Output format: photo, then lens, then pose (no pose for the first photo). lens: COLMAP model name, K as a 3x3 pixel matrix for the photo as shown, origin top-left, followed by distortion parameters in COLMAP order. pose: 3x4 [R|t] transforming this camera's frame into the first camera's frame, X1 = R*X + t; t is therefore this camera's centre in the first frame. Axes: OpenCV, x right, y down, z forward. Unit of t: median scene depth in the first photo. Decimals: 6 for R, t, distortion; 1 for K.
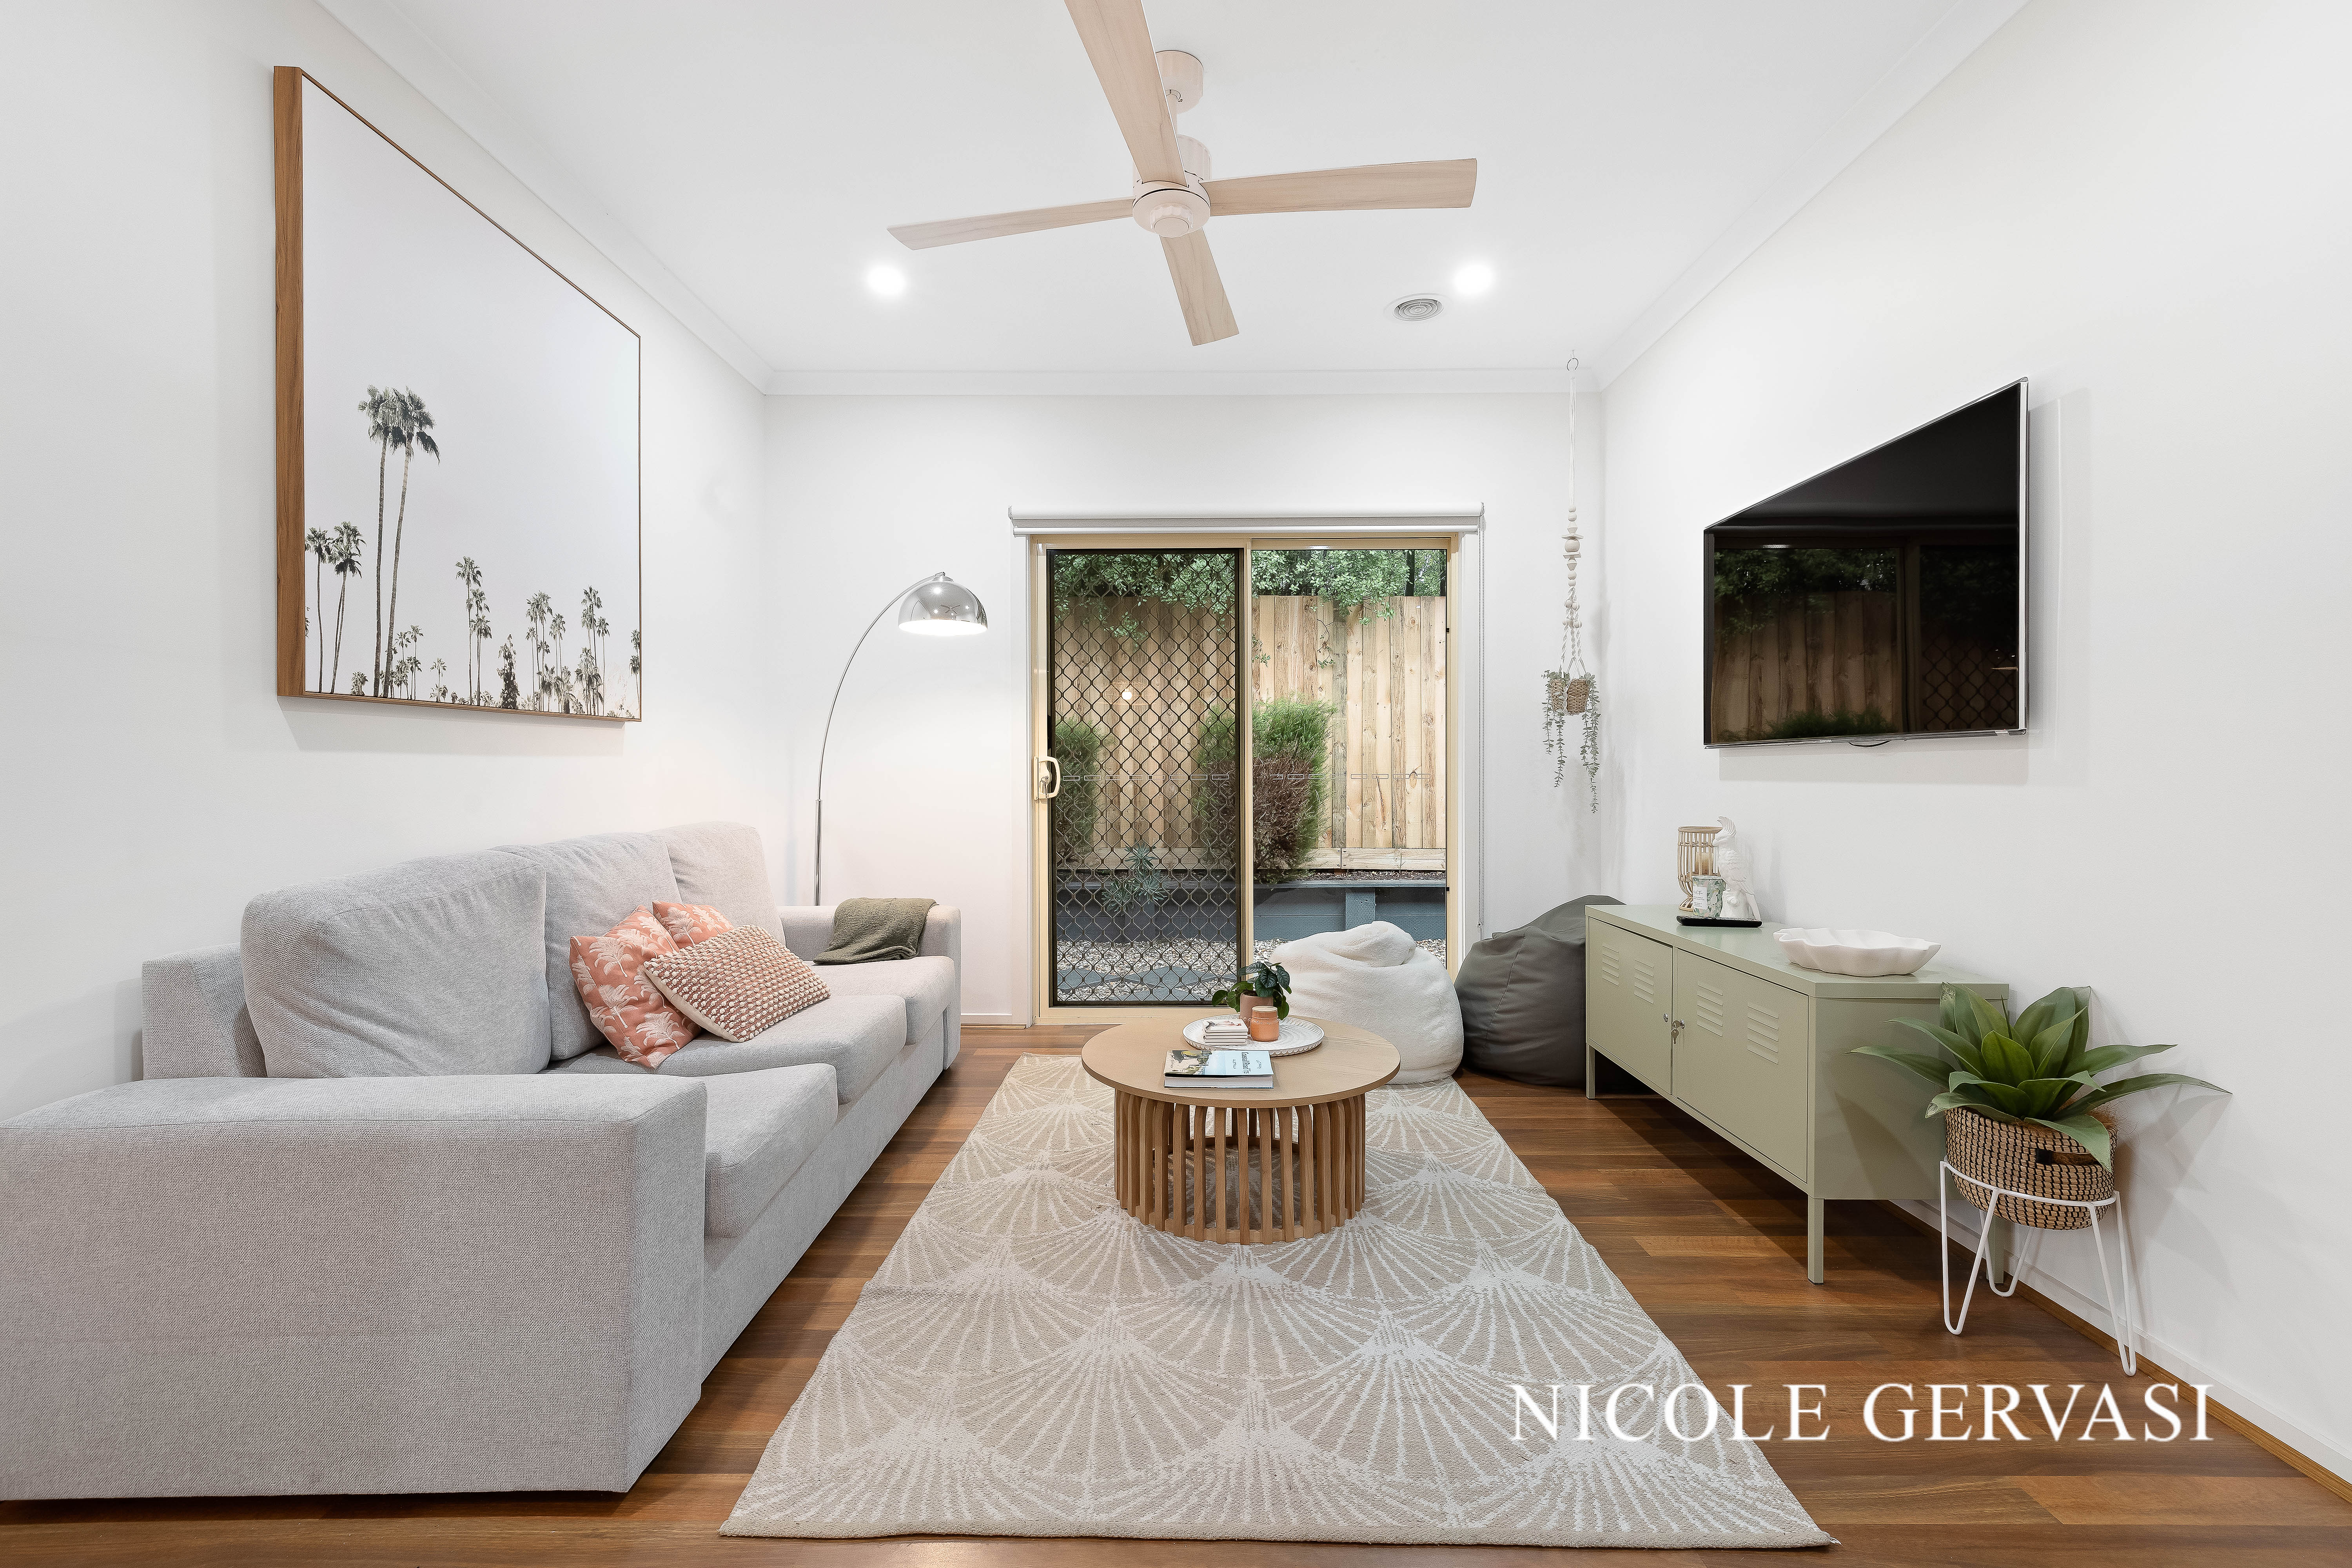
lens RADIAL K [[1014.2, 0, 1177.4], [0, 1014.2, 777.7], [0, 0, 1]] dist [-0.002168, -0.000013]
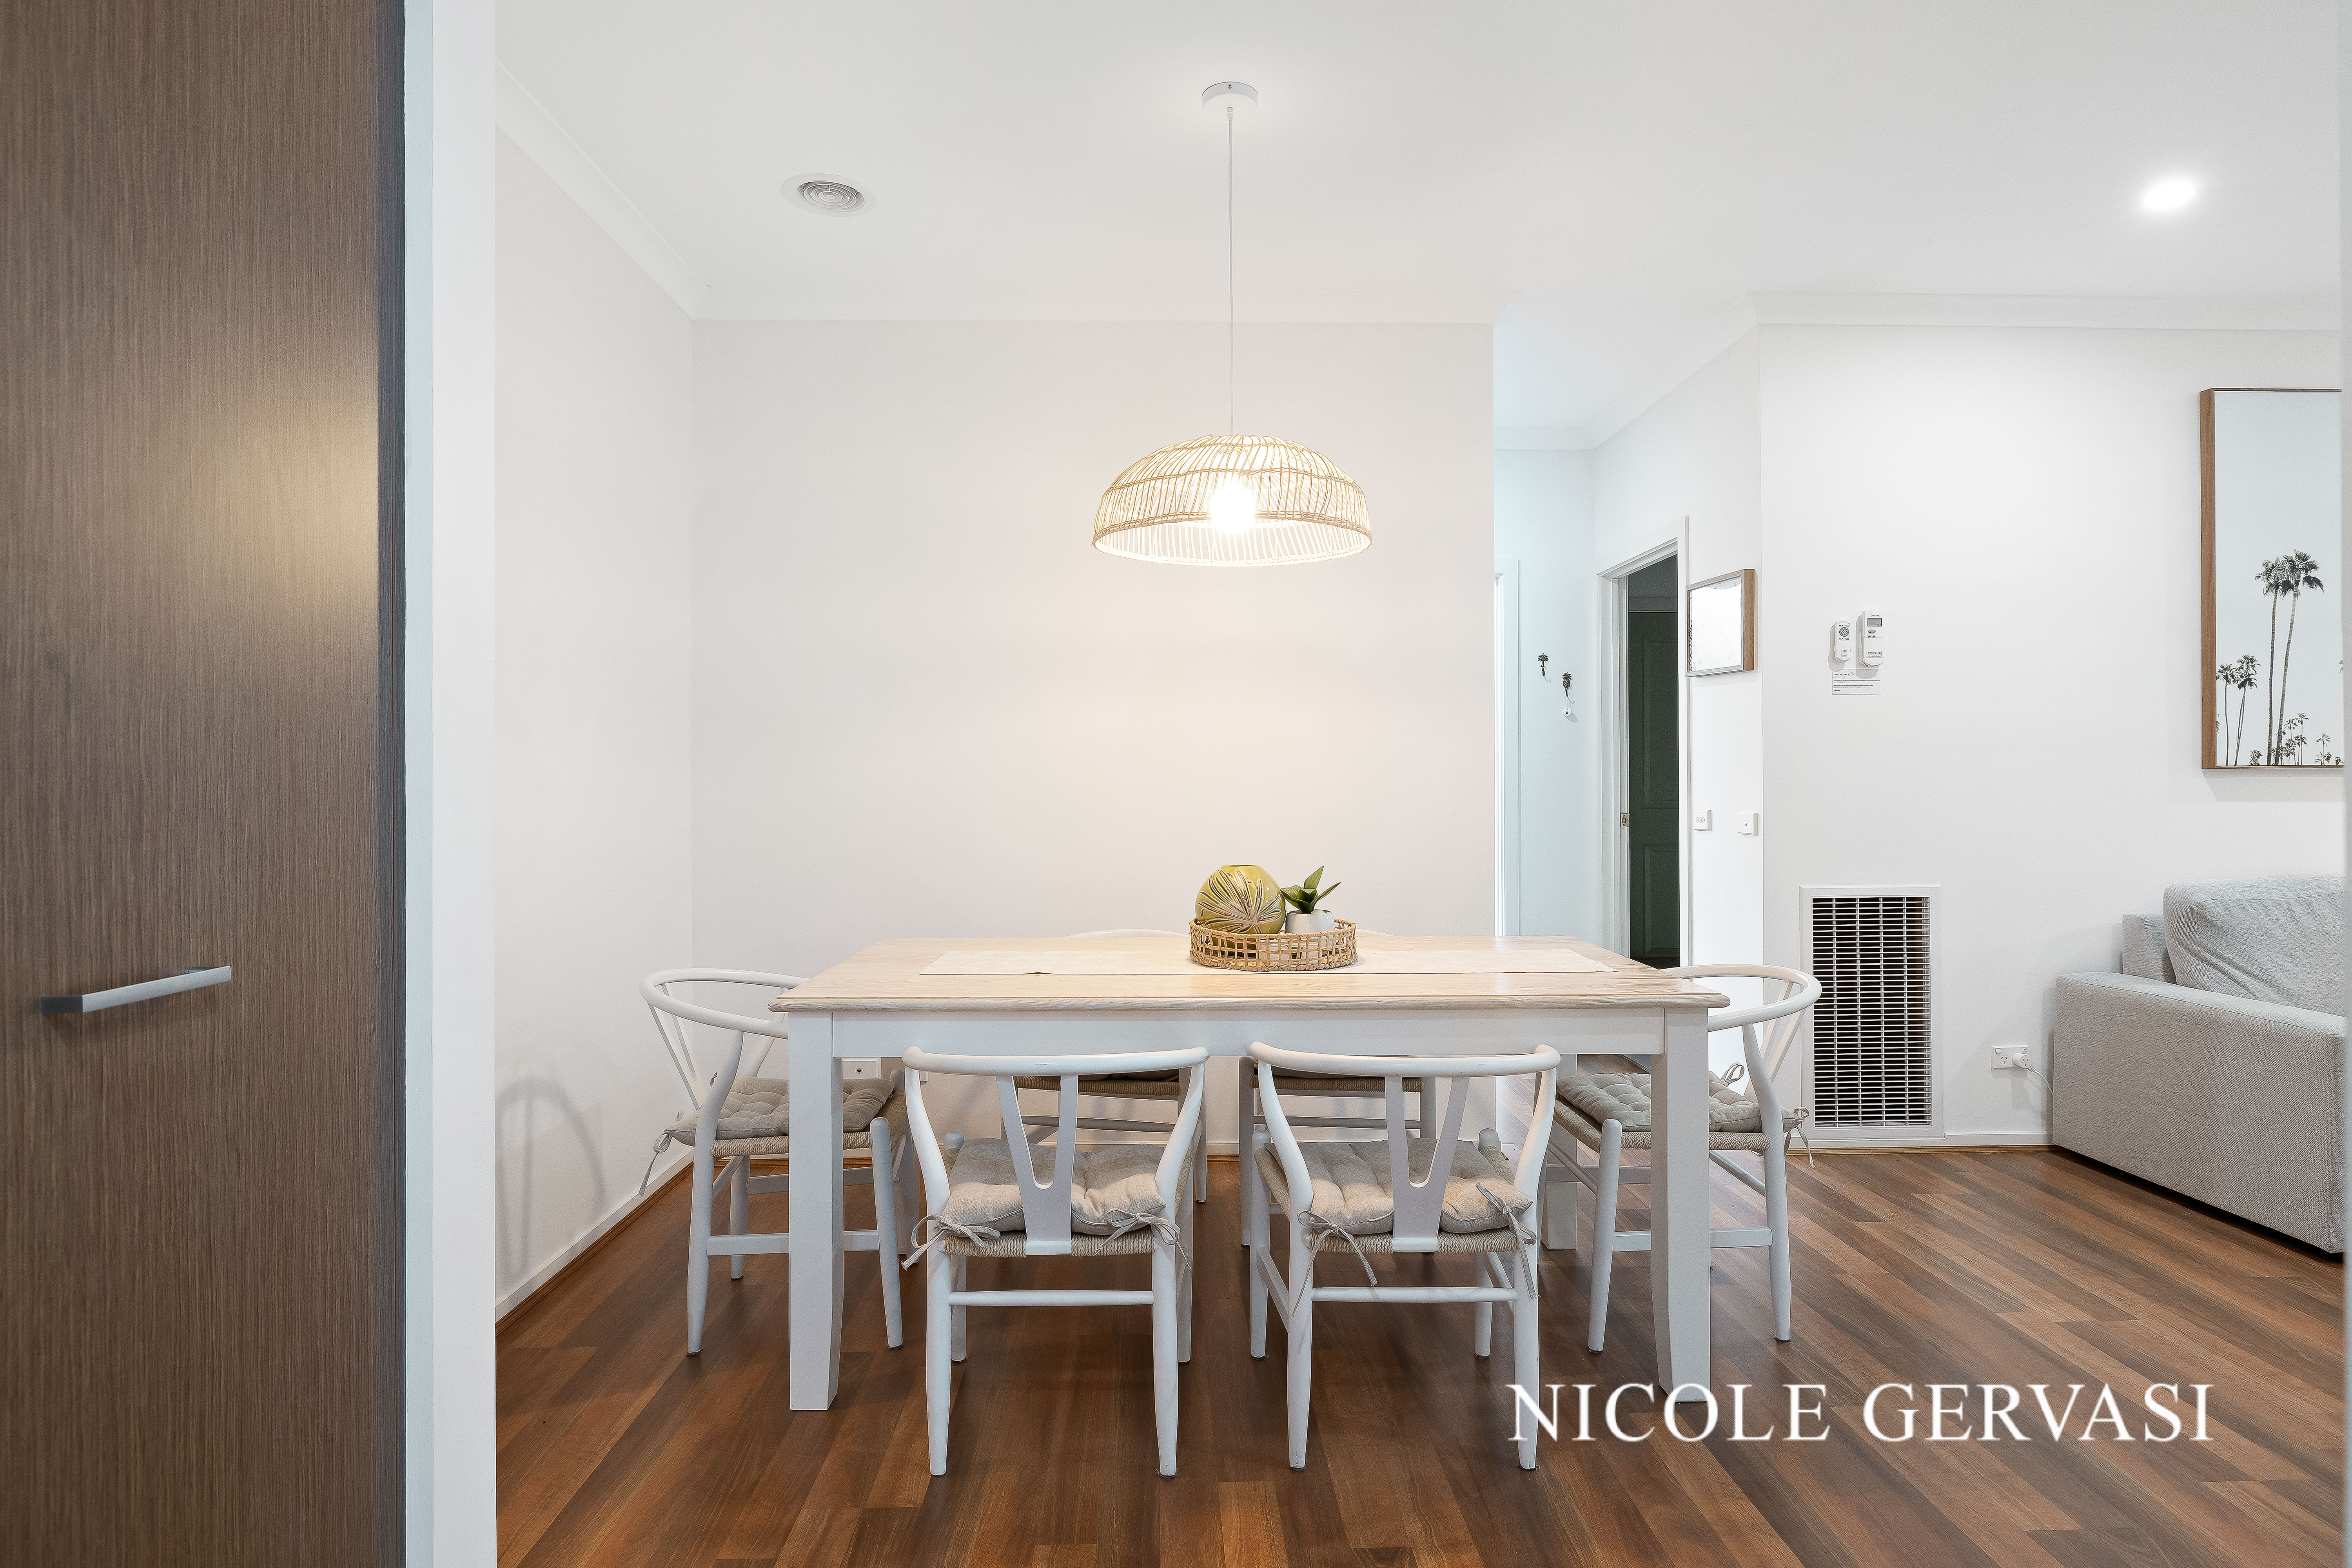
lens RADIAL K [[1265.5, 0, 1176.9], [0, 1265.5, 778.2], [0, 0, 1]] dist [-0.002536, -0.000315]
pose [[0.046059, 0.003961, -0.998931, 1.061322], [-0.002236, 0.999990, 0.003862, -0.067718], [0.998936, 0.002056, 0.046067, -0.743097]]
